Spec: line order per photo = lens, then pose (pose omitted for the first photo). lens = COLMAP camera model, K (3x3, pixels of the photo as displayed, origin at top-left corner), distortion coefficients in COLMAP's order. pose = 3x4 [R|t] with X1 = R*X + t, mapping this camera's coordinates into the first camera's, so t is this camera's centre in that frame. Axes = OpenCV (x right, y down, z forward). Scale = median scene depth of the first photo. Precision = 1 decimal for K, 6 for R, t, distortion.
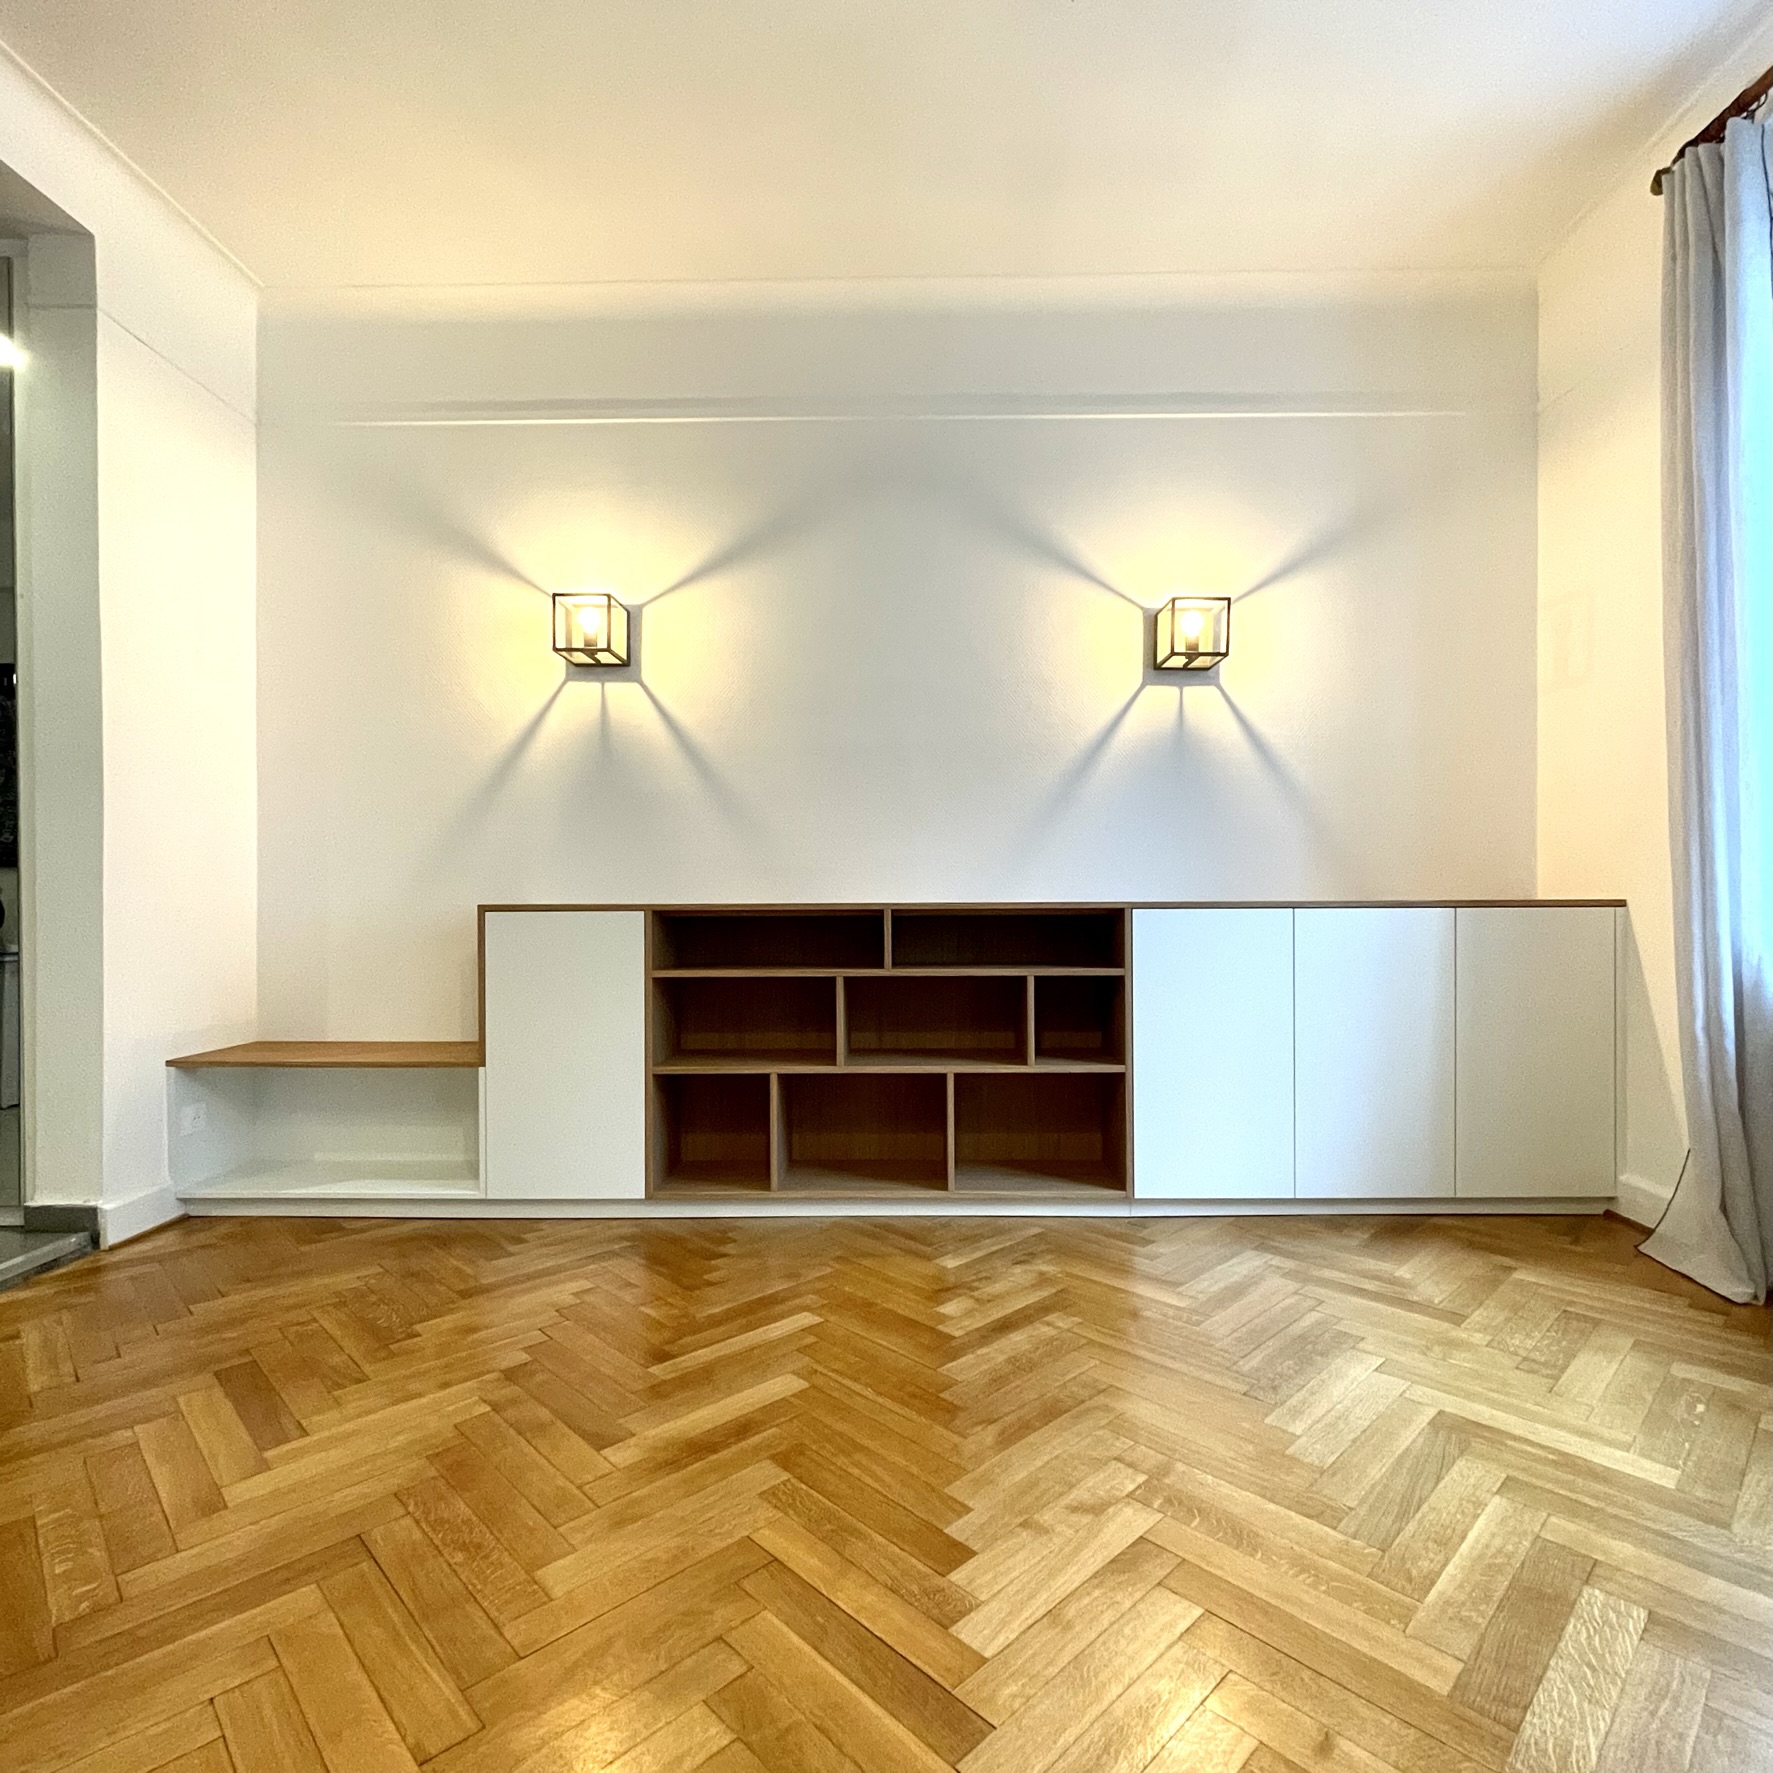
lens RADIAL K [[958.5, 0, 865.3], [0, 958.5, 902.3], [0, 0, 1]] dist [-0.002553, 0.000495]
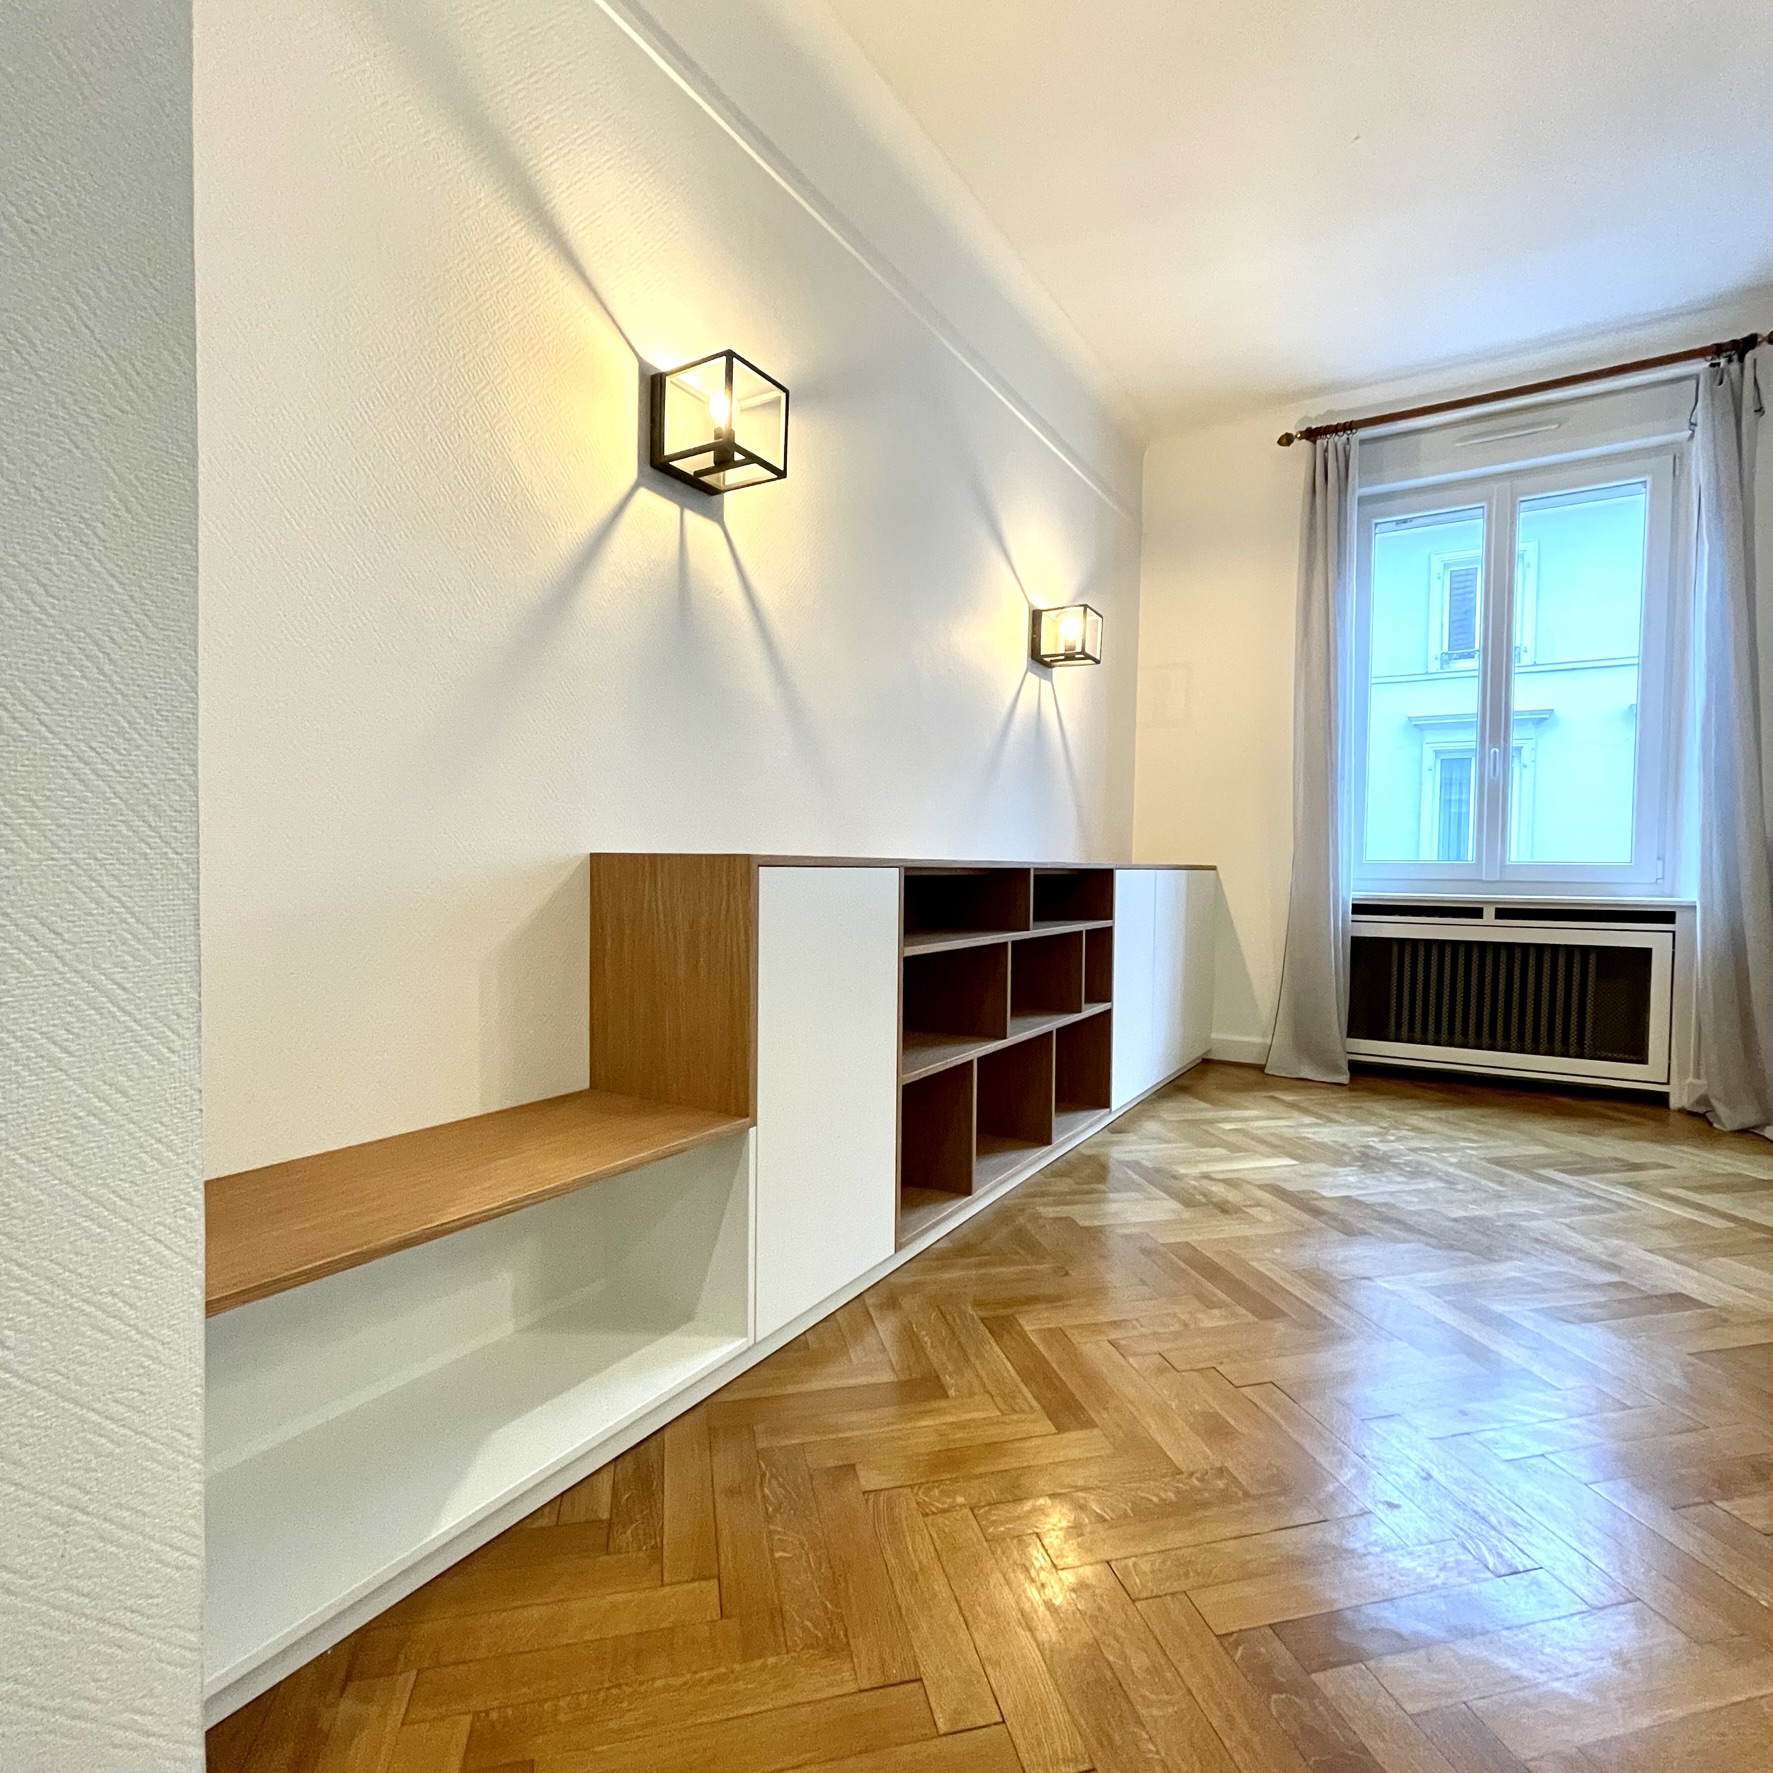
lens RADIAL K [[958.5, 0, 865.3], [0, 958.5, 902.3], [0, 0, 1]] dist [-0.002553, 0.000495]
pose [[0.517912, -0.021299, 0.855169, -0.889880], [-0.011744, 0.999419, 0.032005, 0.013859], [-0.855353, -0.026619, 0.517361, 0.653224]]
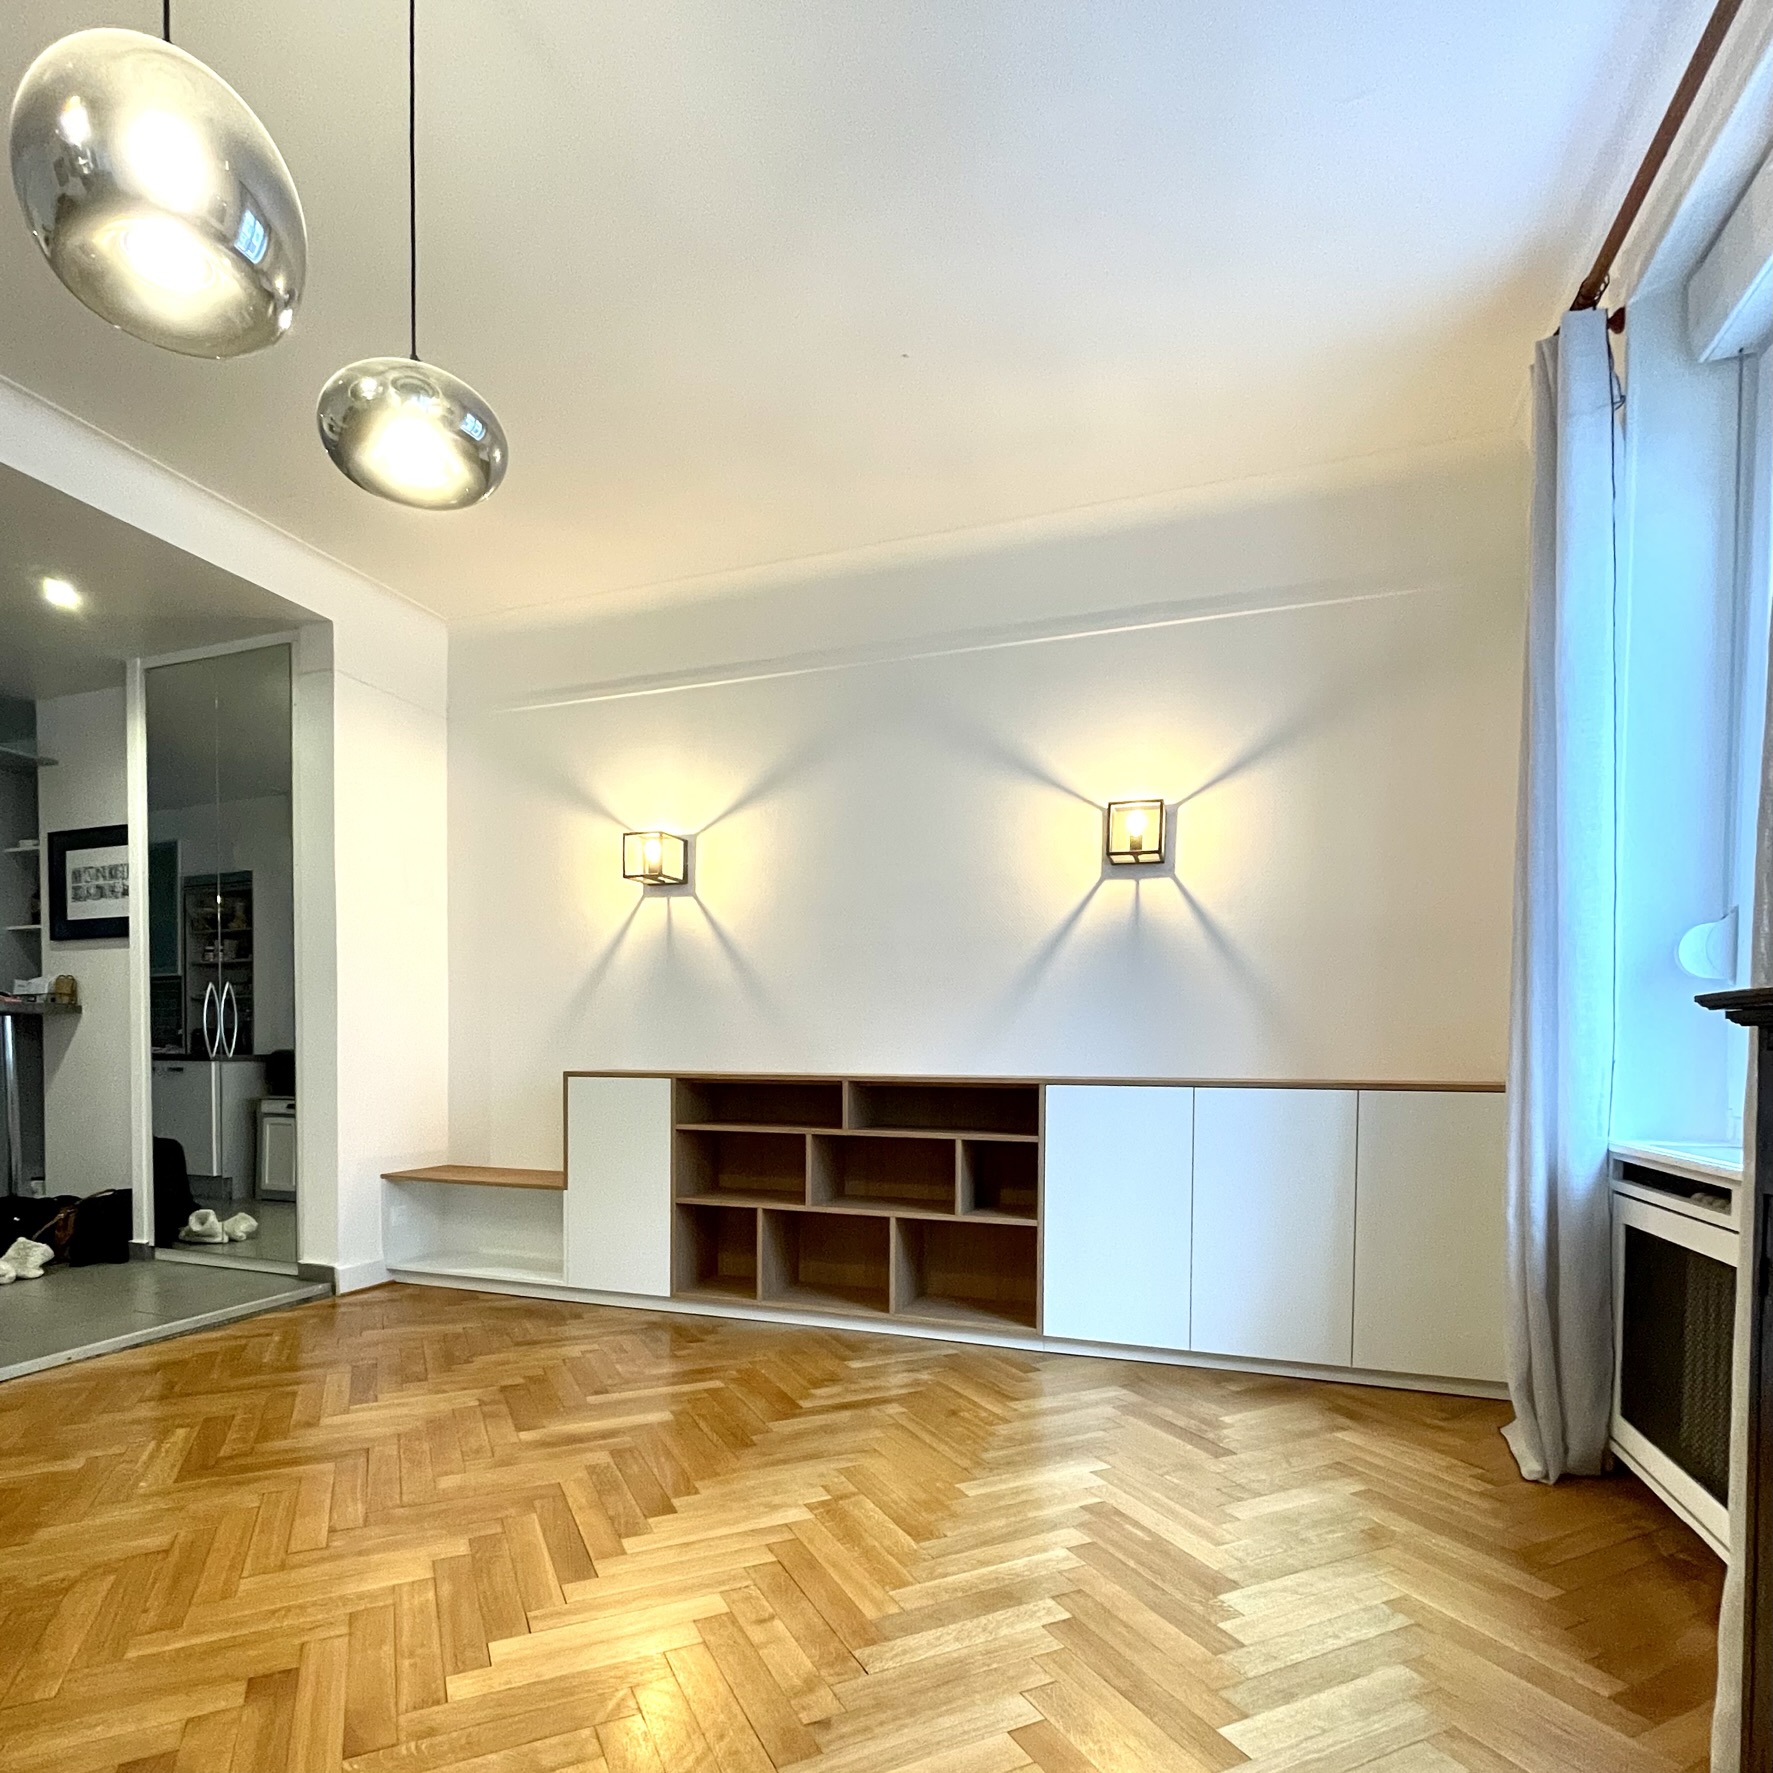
lens RADIAL K [[971.8, 0, 817.8], [0, 971.8, 1074.1], [0, 0, 1]] dist [0.038058, -0.047464]
pose [[0.943257, 0.016992, -0.331629, 0.407890], [-0.009309, 0.999651, 0.024741, -0.032170], [0.331934, -0.020250, 0.943085, -0.192791]]
